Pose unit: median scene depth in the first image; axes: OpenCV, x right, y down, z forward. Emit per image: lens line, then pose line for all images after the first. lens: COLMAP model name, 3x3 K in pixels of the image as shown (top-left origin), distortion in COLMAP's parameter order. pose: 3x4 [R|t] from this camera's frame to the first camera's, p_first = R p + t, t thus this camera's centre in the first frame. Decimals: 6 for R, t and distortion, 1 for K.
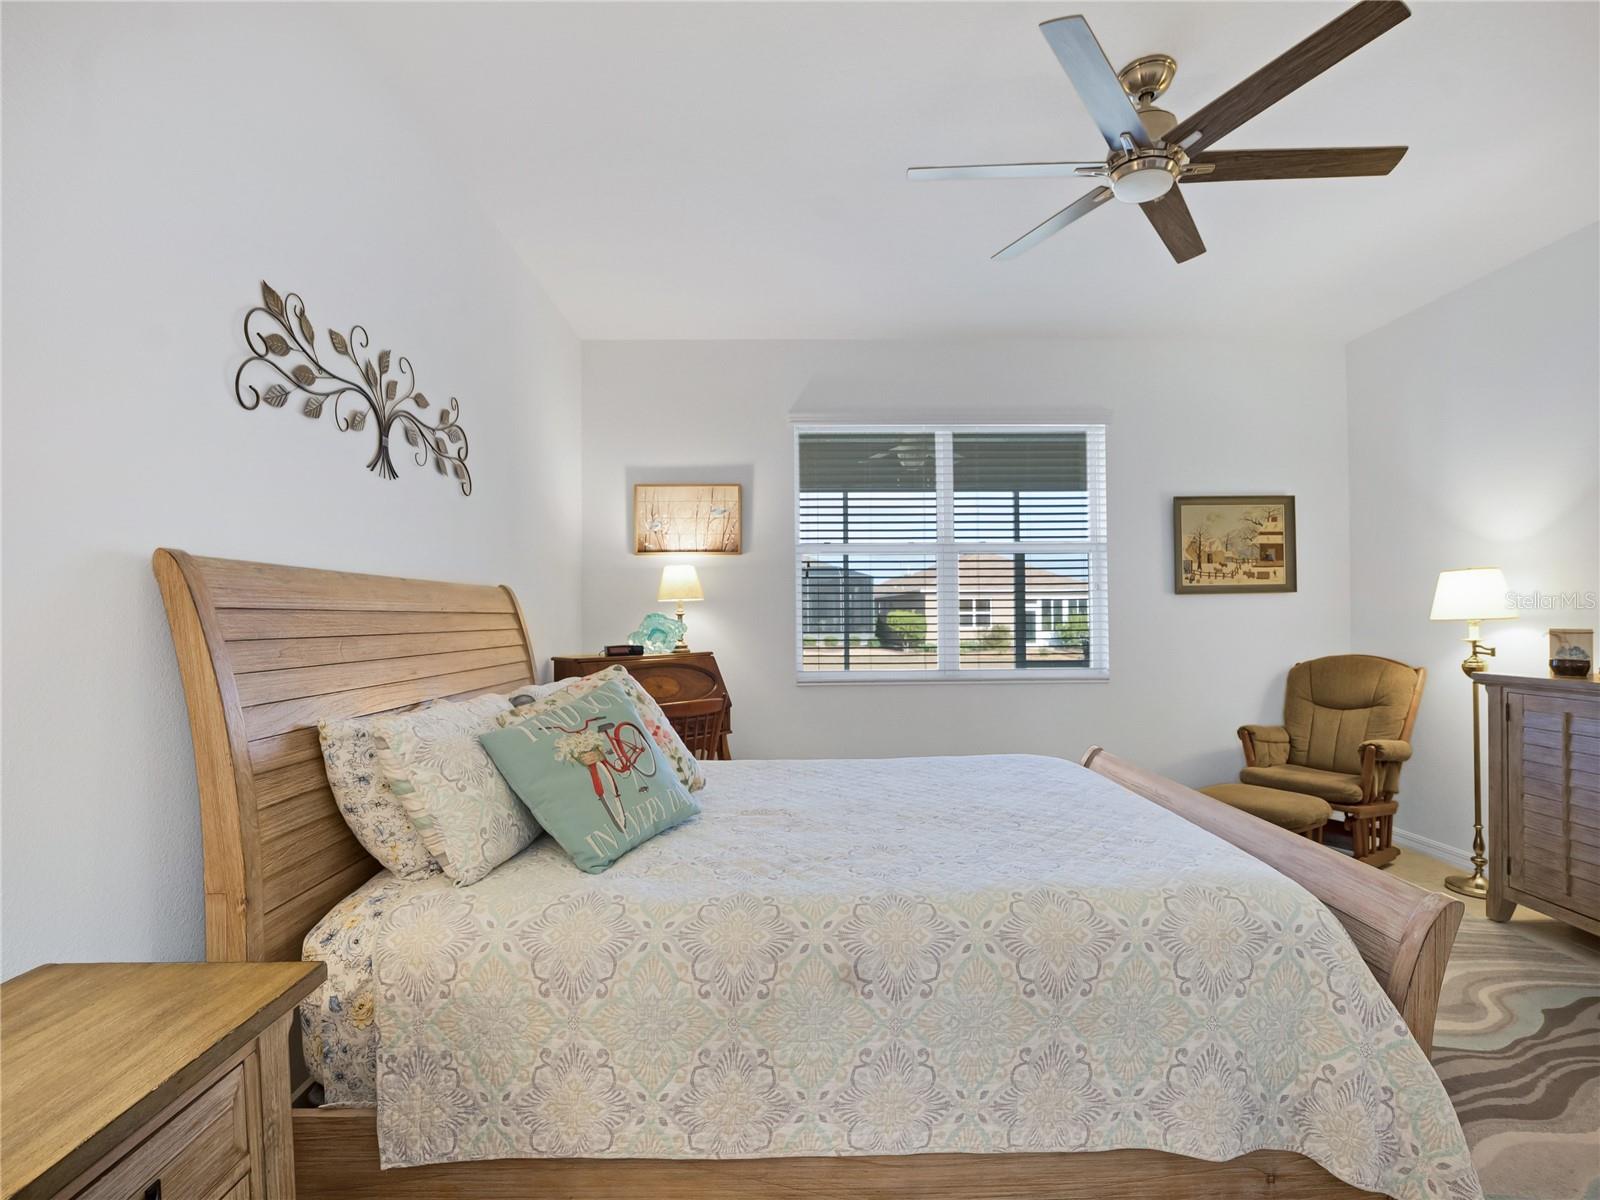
lens RADIAL K [[740.2, 0, 796.8], [0, 740.2, 604.5], [0, 0, 1]] dist [-0.027467, 0.000498]
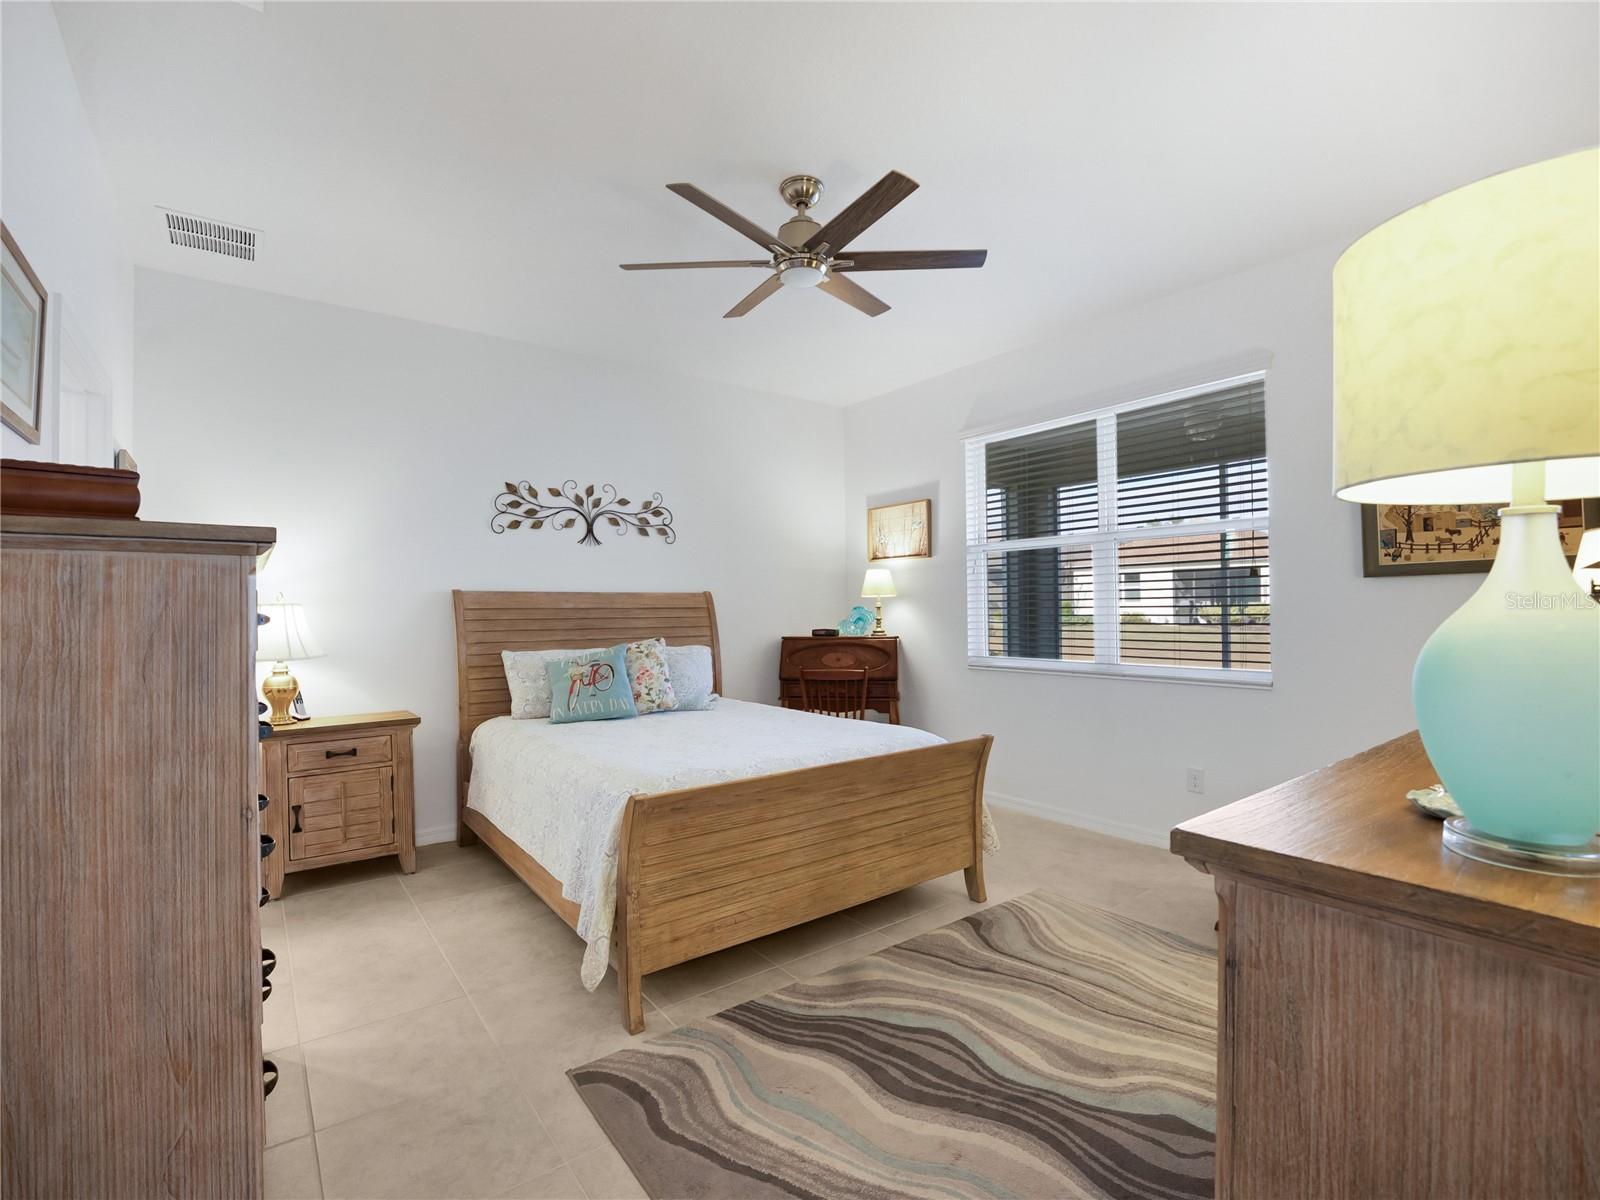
lens RADIAL K [[740.2, 0, 796.8], [0, 740.2, 604.5], [0, 0, 1]] dist [-0.027467, 0.000498]
pose [[0.584487, -0.004895, -0.811389, 1.392994], [0.018157, 0.999810, 0.007048, -0.004445], [0.811200, -0.018852, 0.584465, 0.202928]]
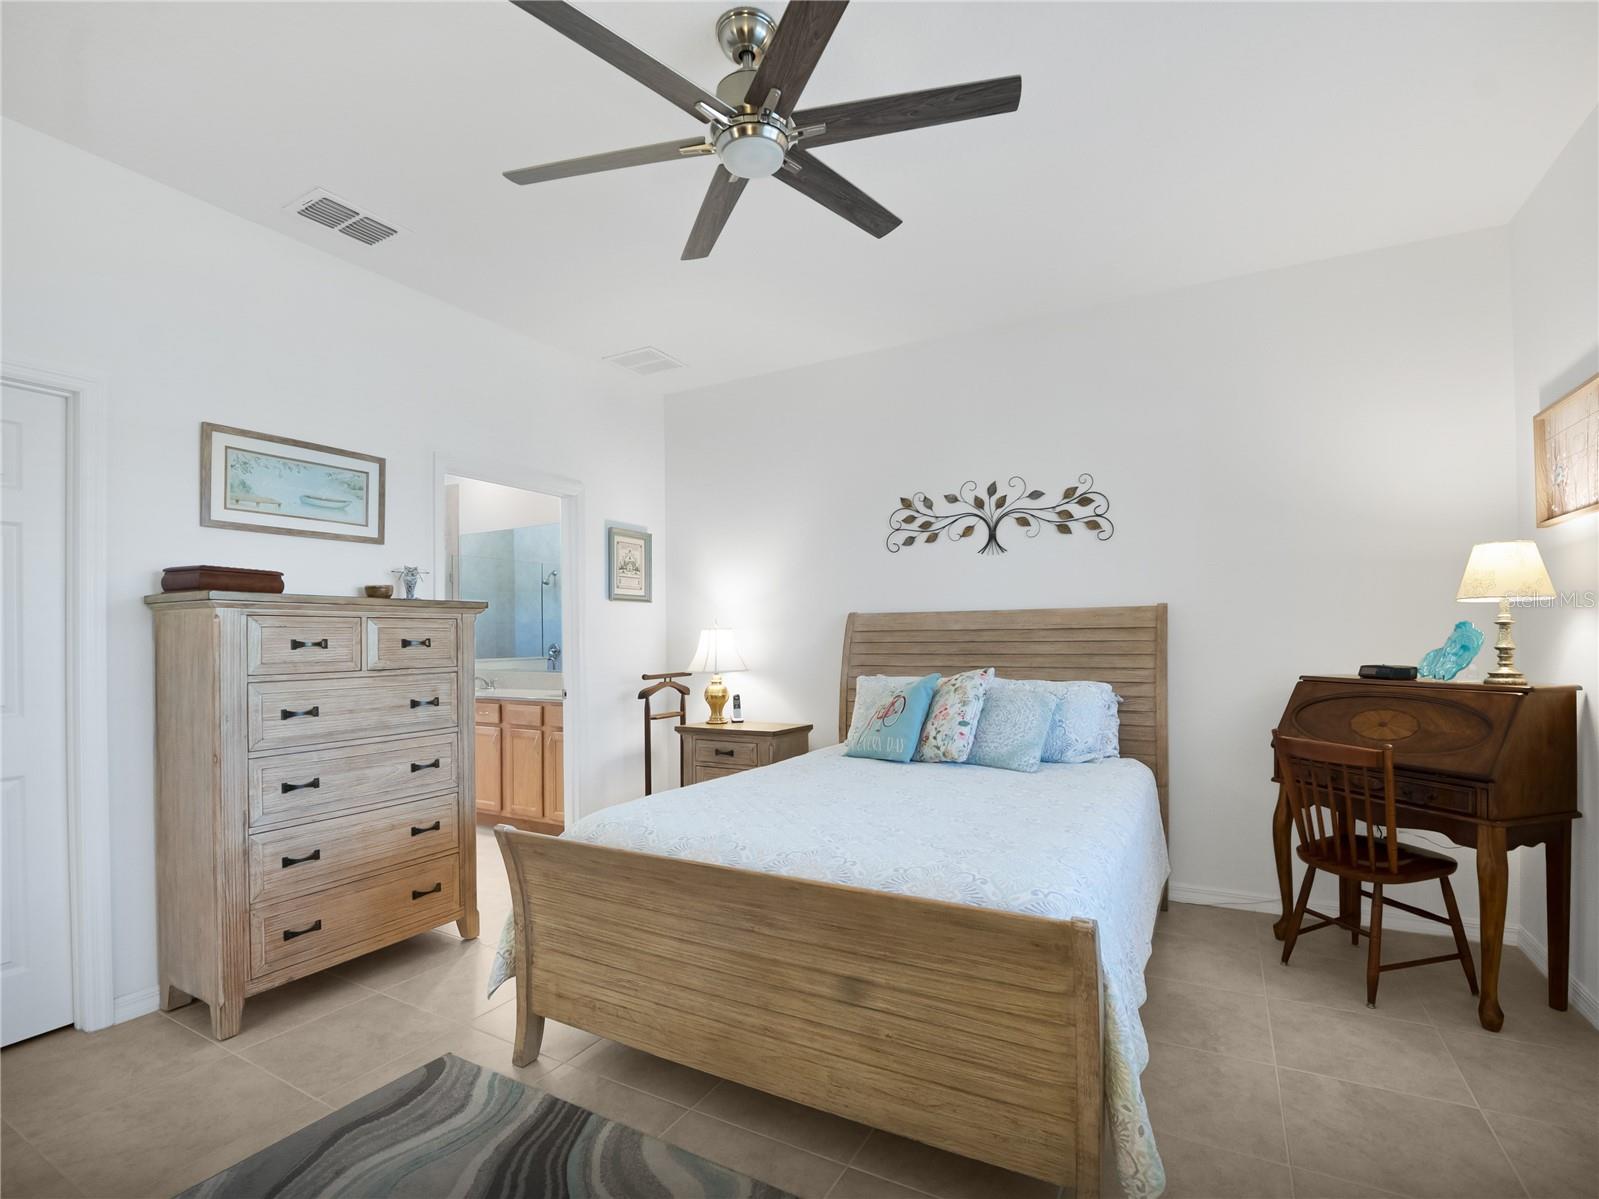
lens RADIAL K [[749.4, 0, 794.5], [0, 749.4, 627.2], [0, 0, 1]] dist [-0.026276, 0.000310]
pose [[-0.508760, 0.004241, -0.860898, 1.139829], [0.029461, 0.999488, -0.012486, 0.012287], [0.860404, -0.031715, -0.508625, 1.362815]]
